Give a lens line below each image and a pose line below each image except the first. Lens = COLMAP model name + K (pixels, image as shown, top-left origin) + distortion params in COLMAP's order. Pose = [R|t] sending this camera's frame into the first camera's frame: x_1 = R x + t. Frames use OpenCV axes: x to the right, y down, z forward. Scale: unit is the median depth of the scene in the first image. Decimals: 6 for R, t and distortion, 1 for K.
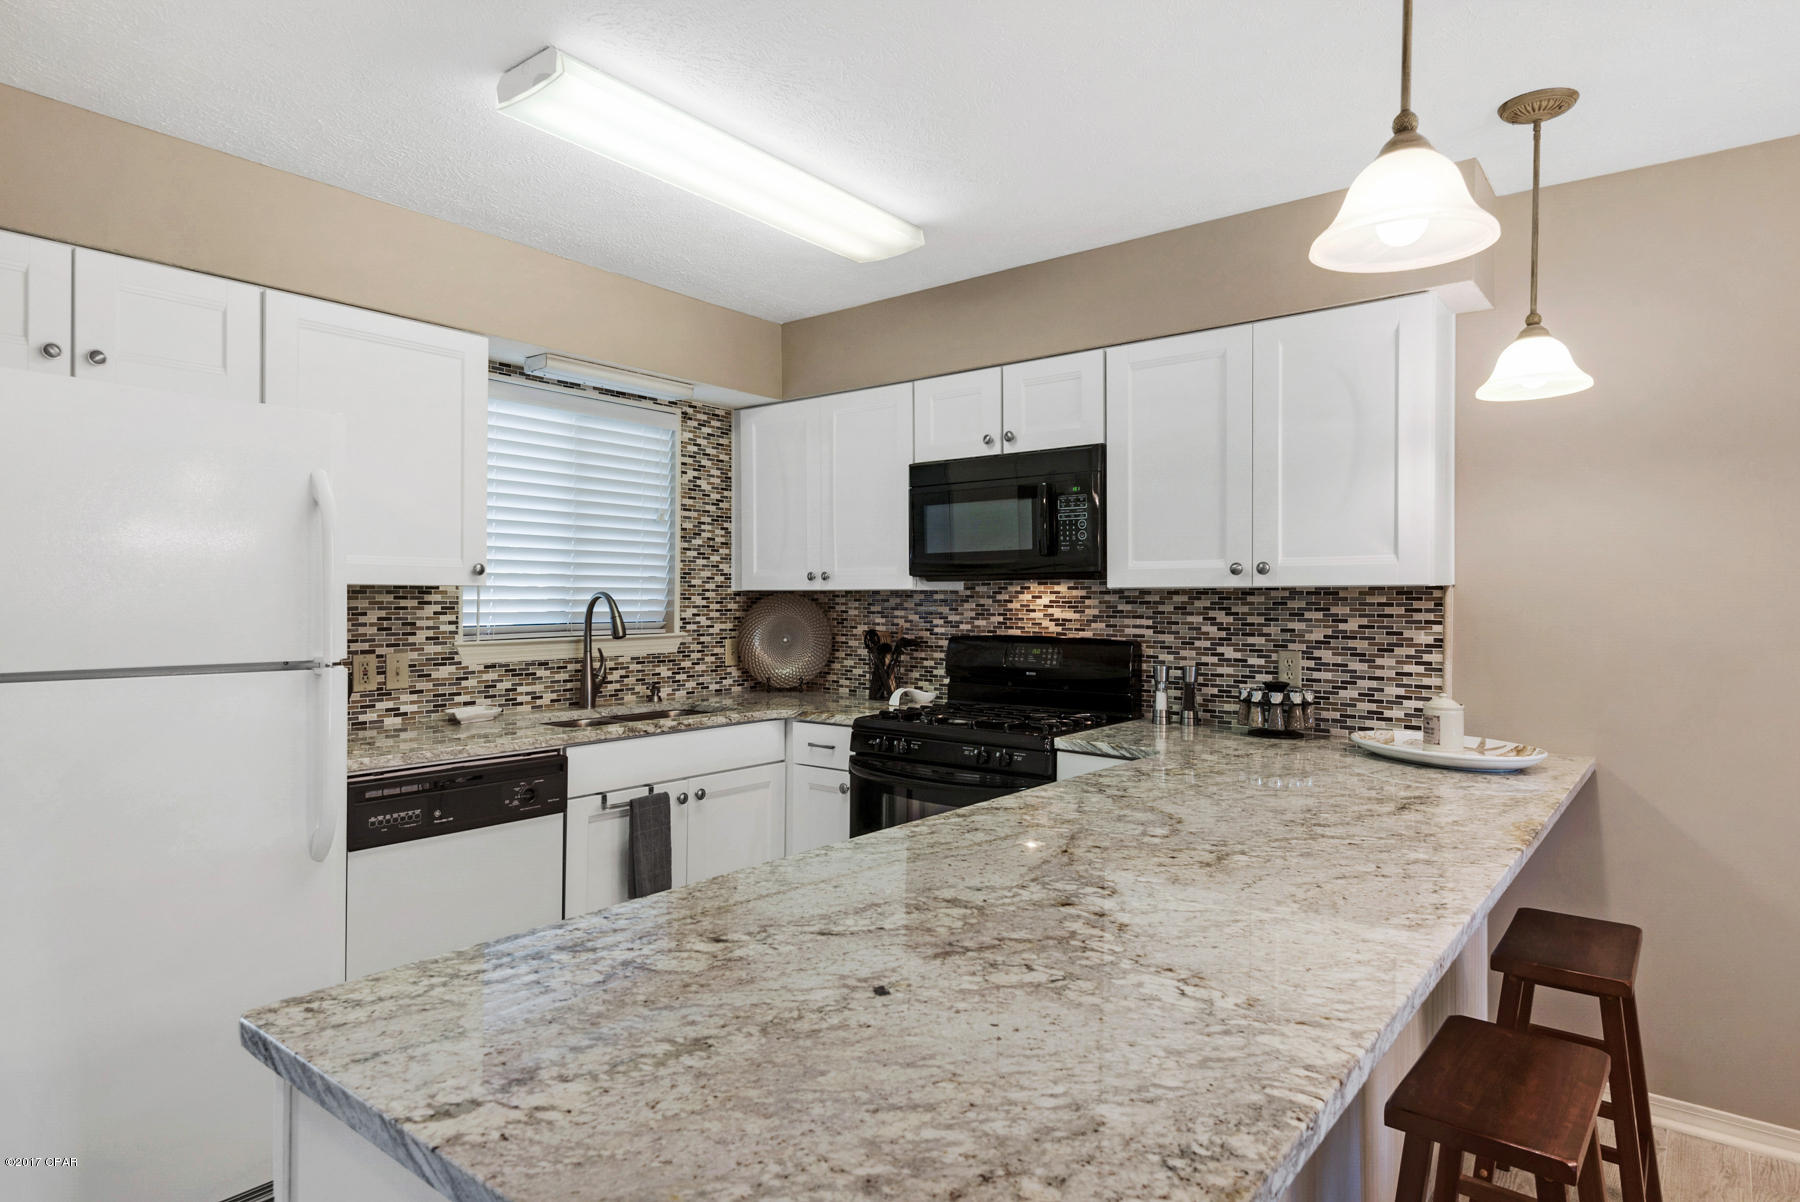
lens RADIAL K [[1013.8, 0, 899.7], [0, 1013.8, 601.9], [0, 0, 1]] dist [0.038840, -0.004380]
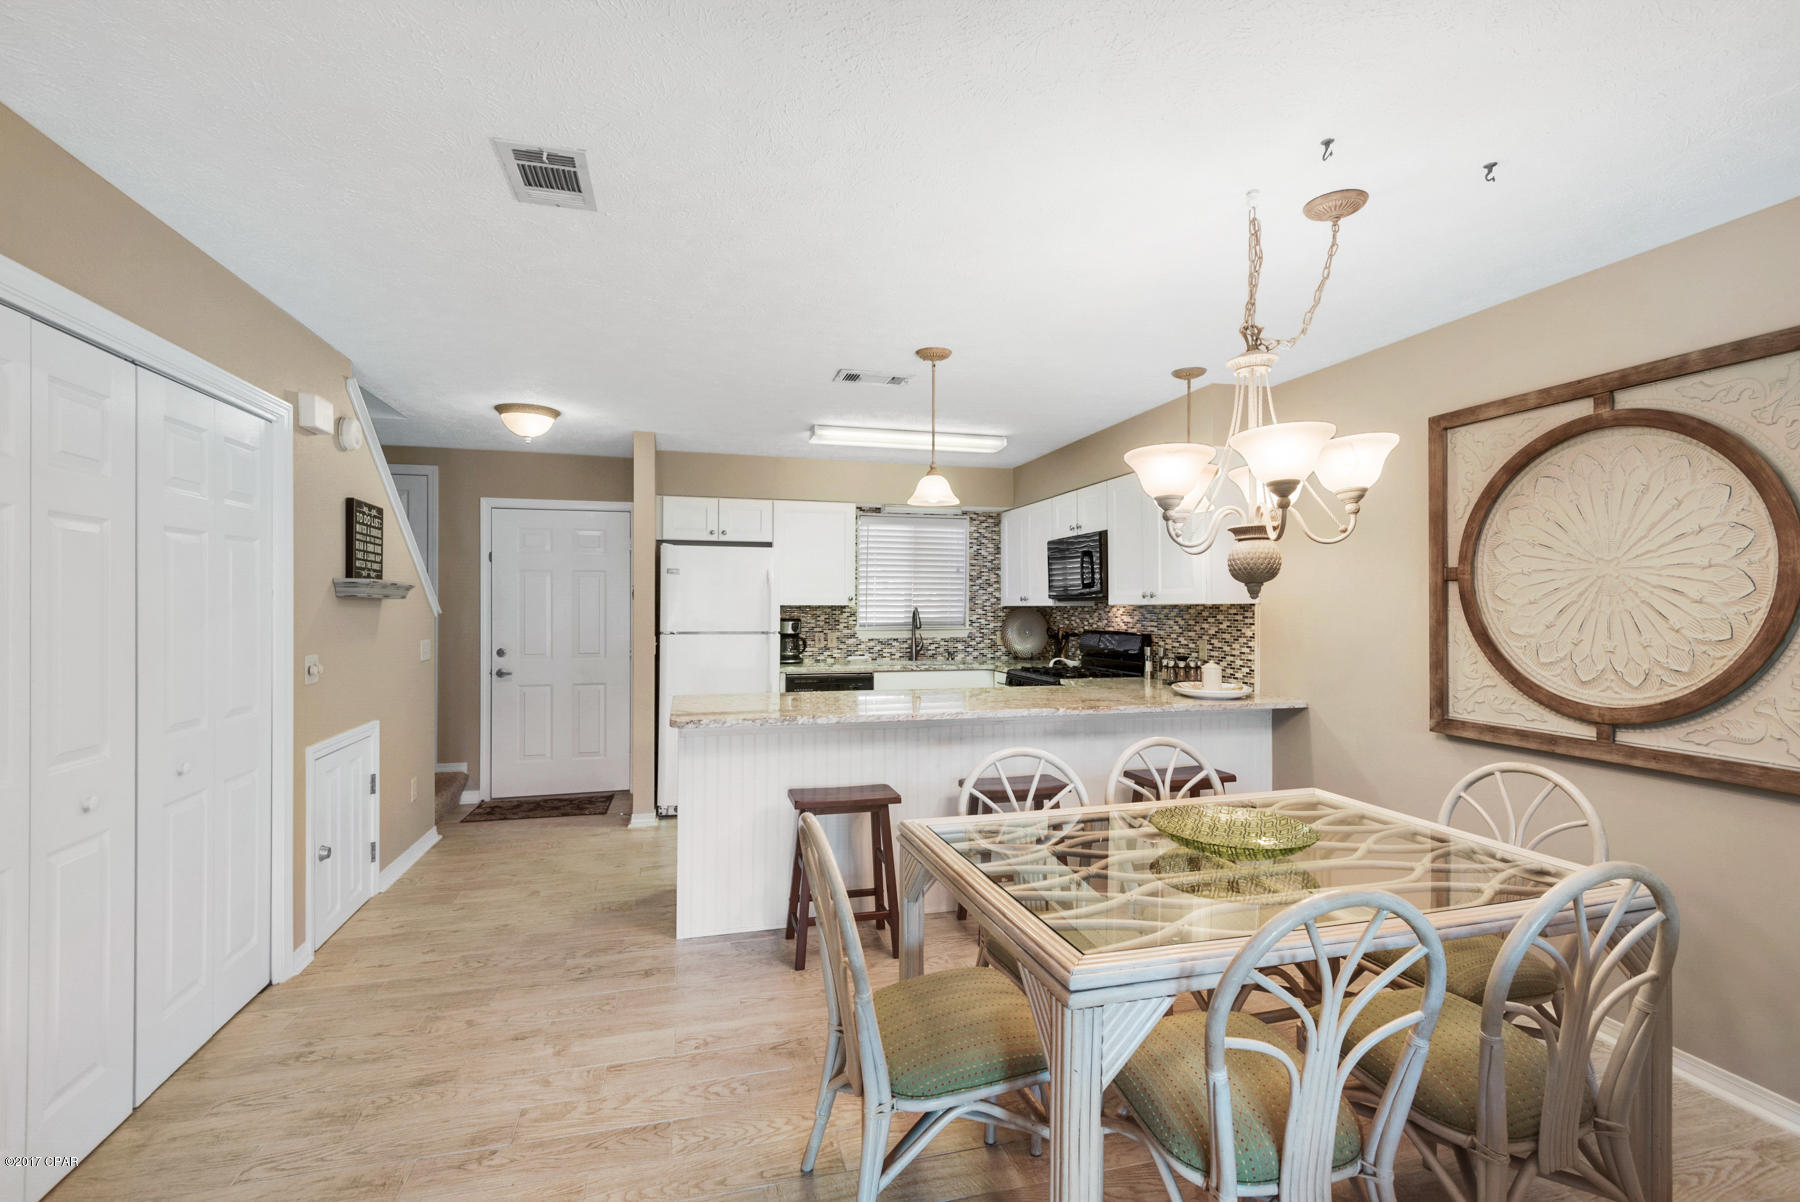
lens RADIAL K [[811.0, 0, 899.5], [0, 811.0, 601.0], [0, 0, 1]] dist [0.026546, -0.014703]
pose [[0.799952, -0.006333, -0.600031, 0.784861], [-0.002320, 0.999904, -0.013646, 0.000535], [0.600060, 0.012309, 0.799860, -0.448398]]
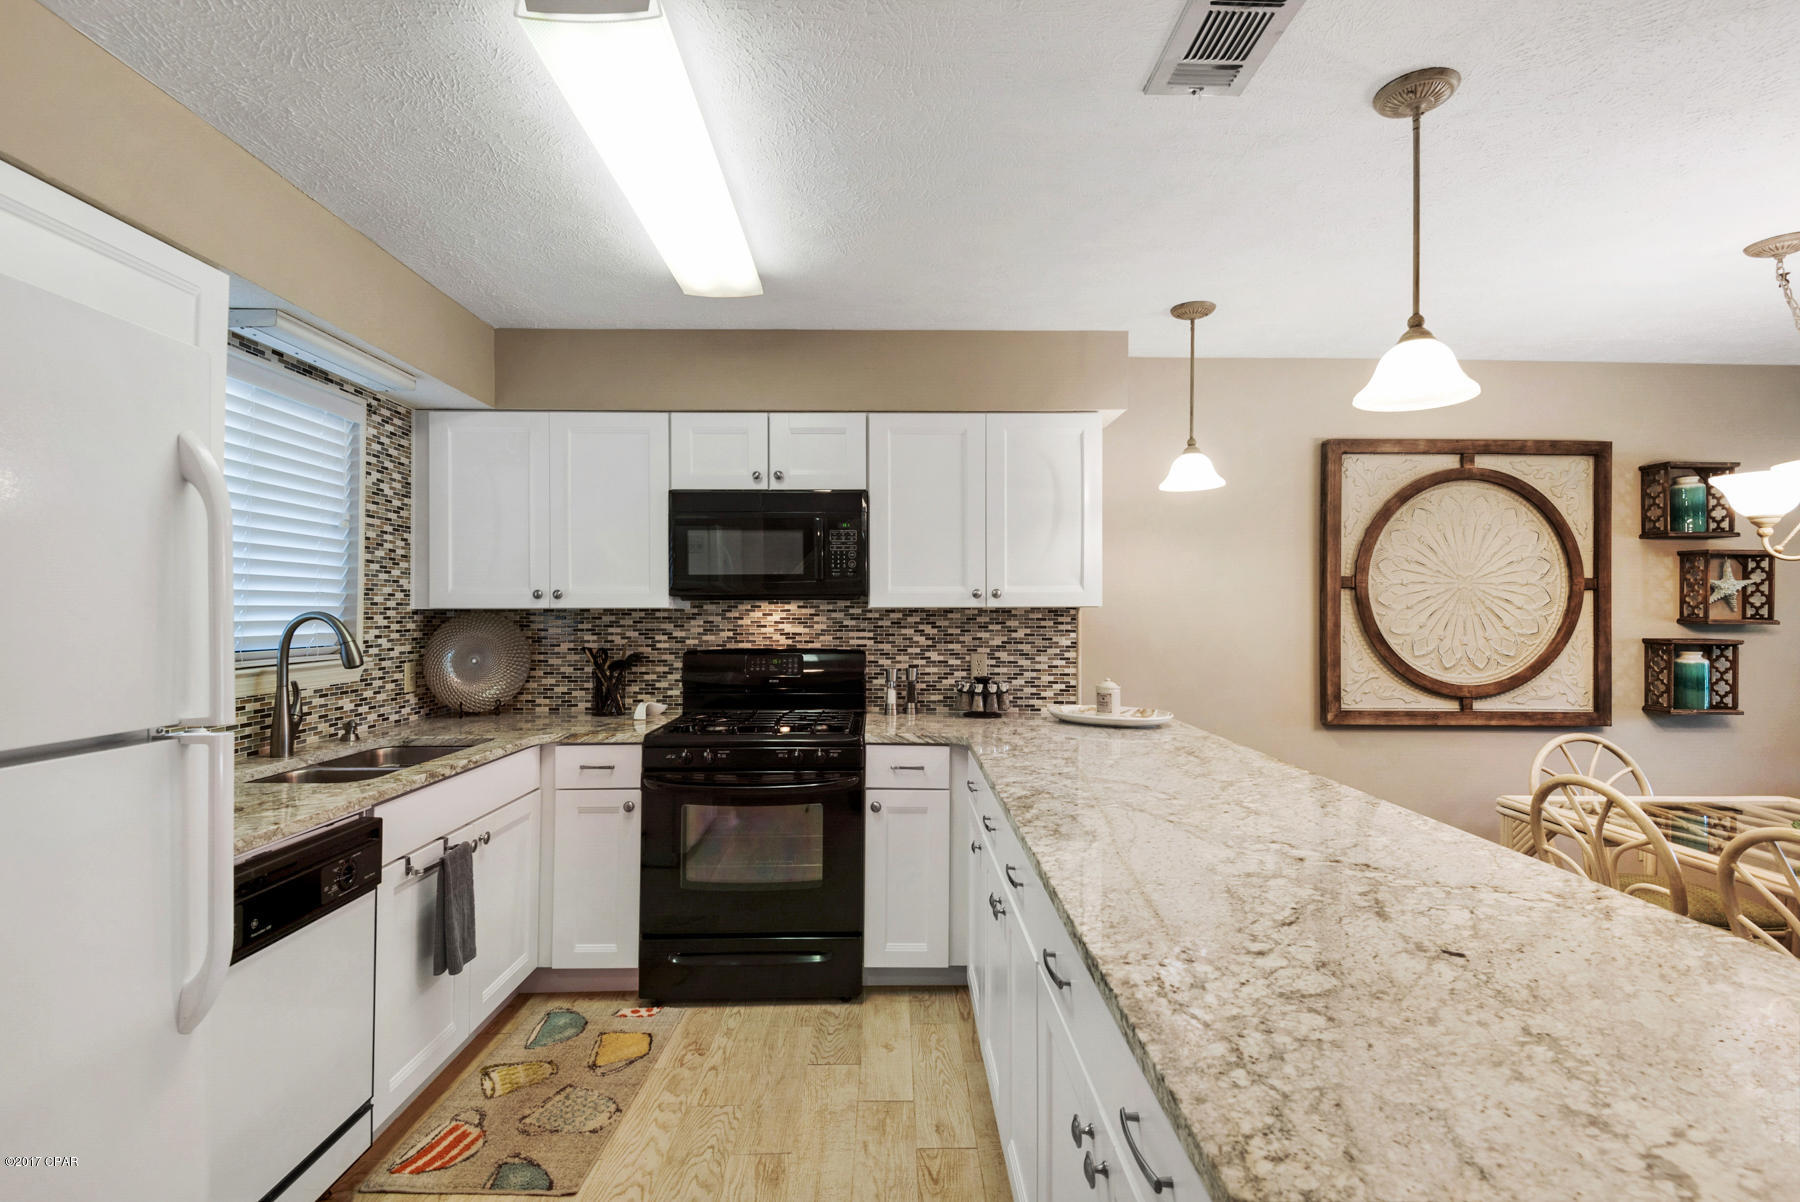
lens RADIAL K [[811.0, 0, 897.6], [0, 811.0, 601.8], [0, 0, 1]] dist [0.026546, -0.014703]
pose [[0.777181, 0.004566, 0.629260, -0.372528], [0.004193, 0.999914, -0.012434, -0.008288], [-0.629263, 0.012302, 0.777095, 0.213689]]
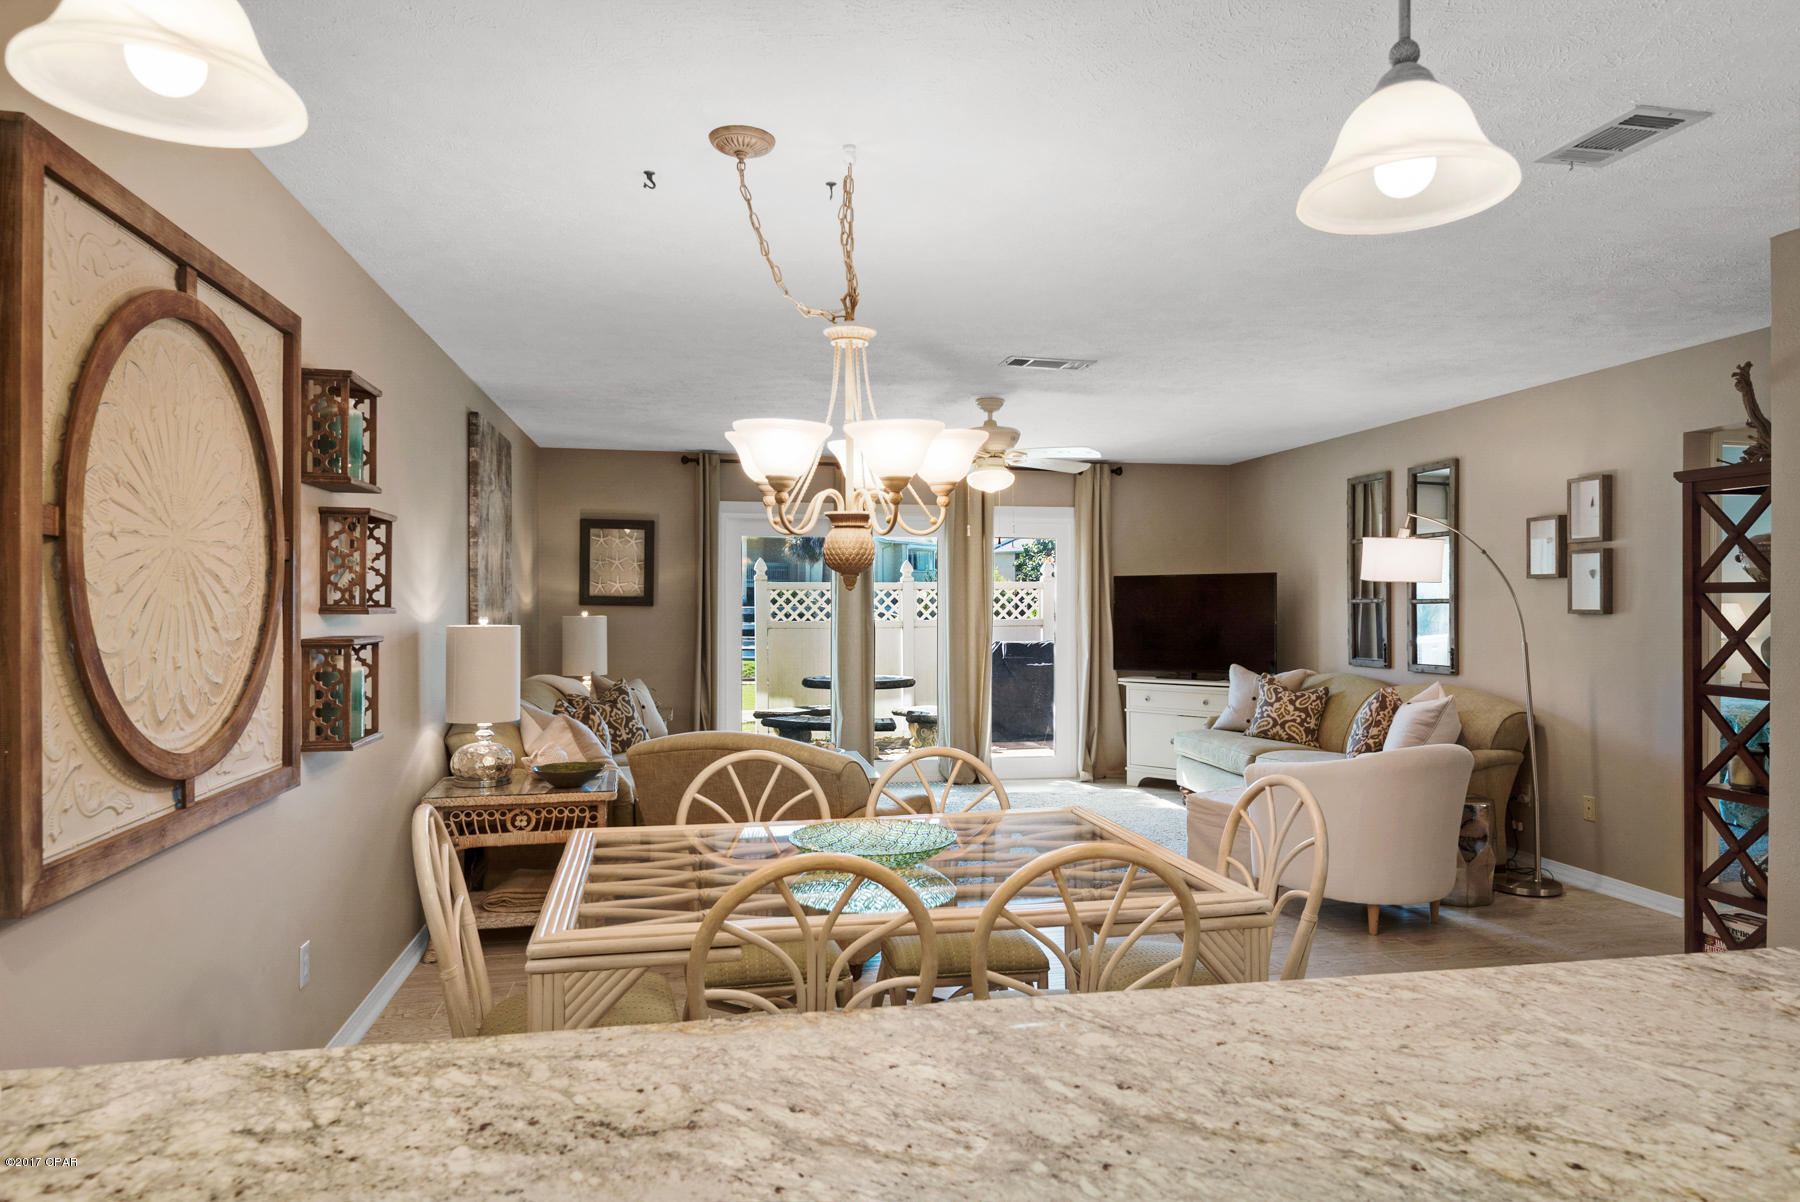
lens RADIAL K [[1088.8, 0, 901.2], [0, 1088.8, 600.5], [0, 0, 1]] dist [0.030405, -0.016777]
pose [[-0.756870, -0.005144, 0.653545, 0.084780], [0.003266, 0.999927, 0.011652, -0.011457], [-0.653557, 0.010954, -0.756798, 0.791428]]
